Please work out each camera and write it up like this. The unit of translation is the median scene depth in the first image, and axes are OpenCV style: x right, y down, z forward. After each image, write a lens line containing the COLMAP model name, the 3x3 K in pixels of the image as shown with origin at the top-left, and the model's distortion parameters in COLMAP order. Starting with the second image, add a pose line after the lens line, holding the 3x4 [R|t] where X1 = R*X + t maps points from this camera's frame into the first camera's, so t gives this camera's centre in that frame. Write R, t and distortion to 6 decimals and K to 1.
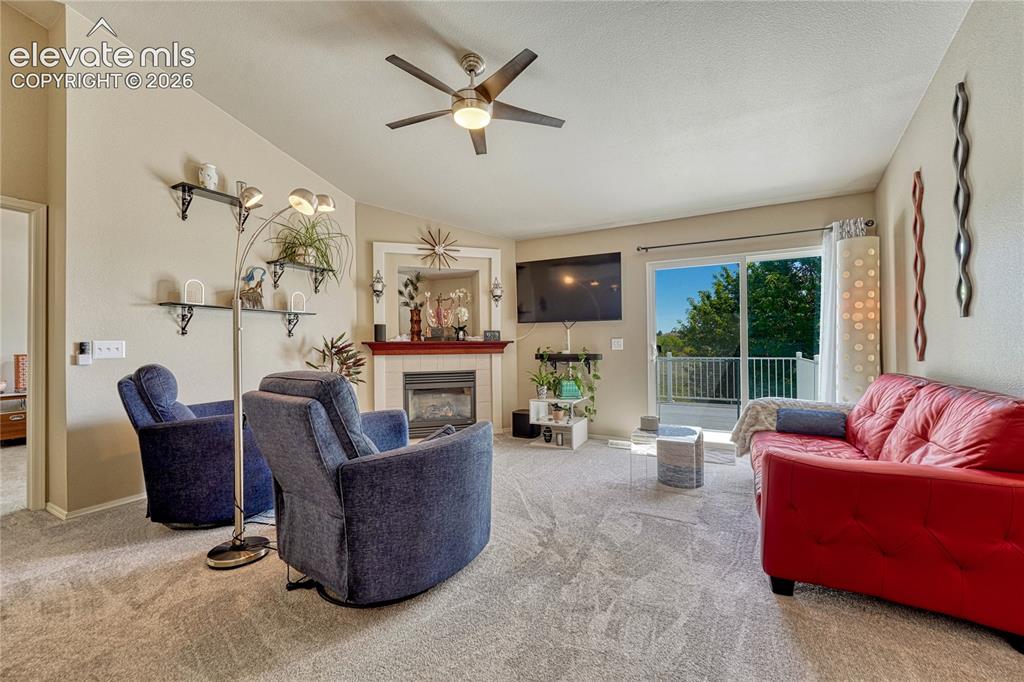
lens RADIAL K [[428.8, 0, 512.0], [0, 428.8, 341.0], [0, 0, 1]] dist [-0.003882, -0.000257]
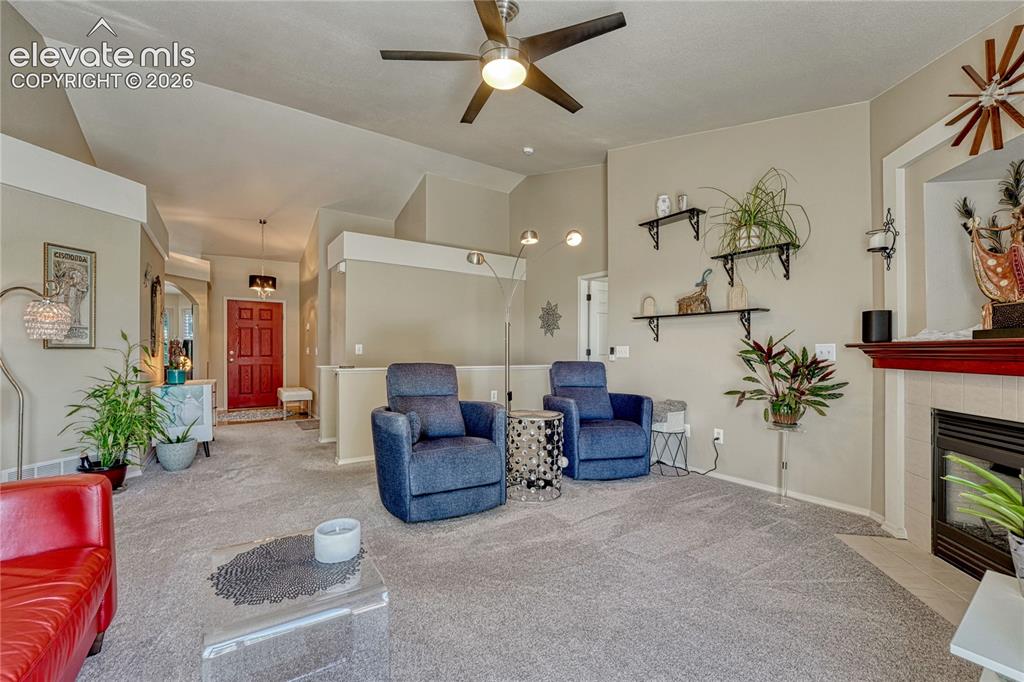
lens RADIAL K [[432.0, 0, 512.0], [0, 432.0, 341.0], [0, 0, 1]] dist [-0.000319, 0.000187]
pose [[-0.470413, -0.017748, -0.882268, 0.386765], [0.004963, 0.999729, -0.022757, 0.009598], [0.882432, -0.015084, -0.470198, 0.861363]]
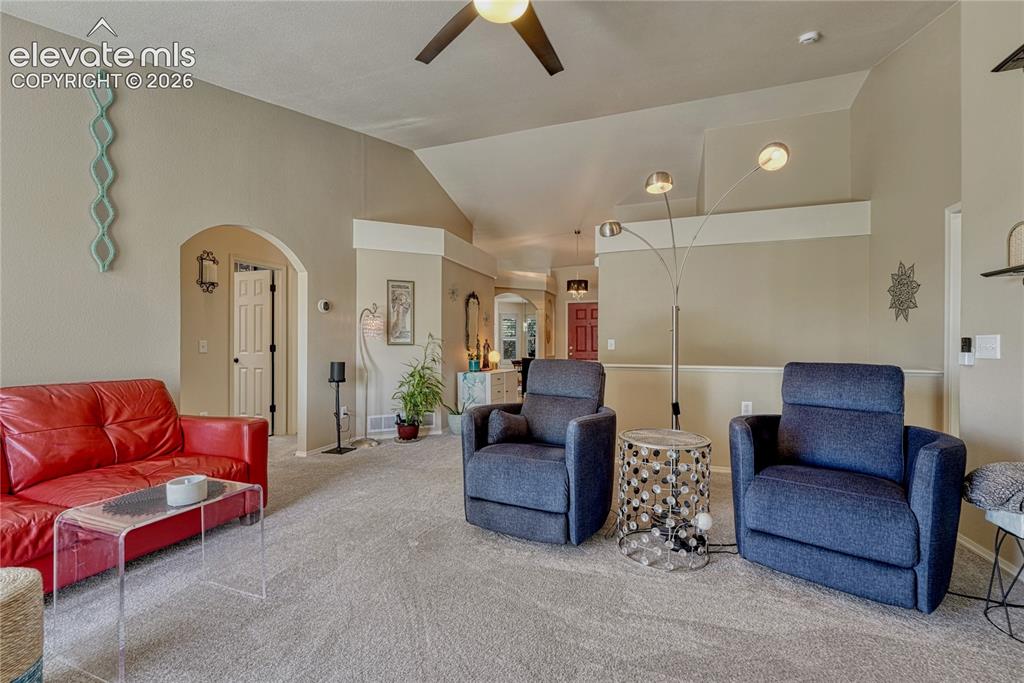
lens RADIAL K [[428.8, 0, 512.0], [0, 428.8, 341.5], [0, 0, 1]] dist [-0.003882, -0.000257]
pose [[-0.991813, 0.001261, -0.127690, -0.019916], [0.003384, 0.999860, -0.016406, 0.012629], [0.127651, -0.016704, -0.991678, 1.015304]]
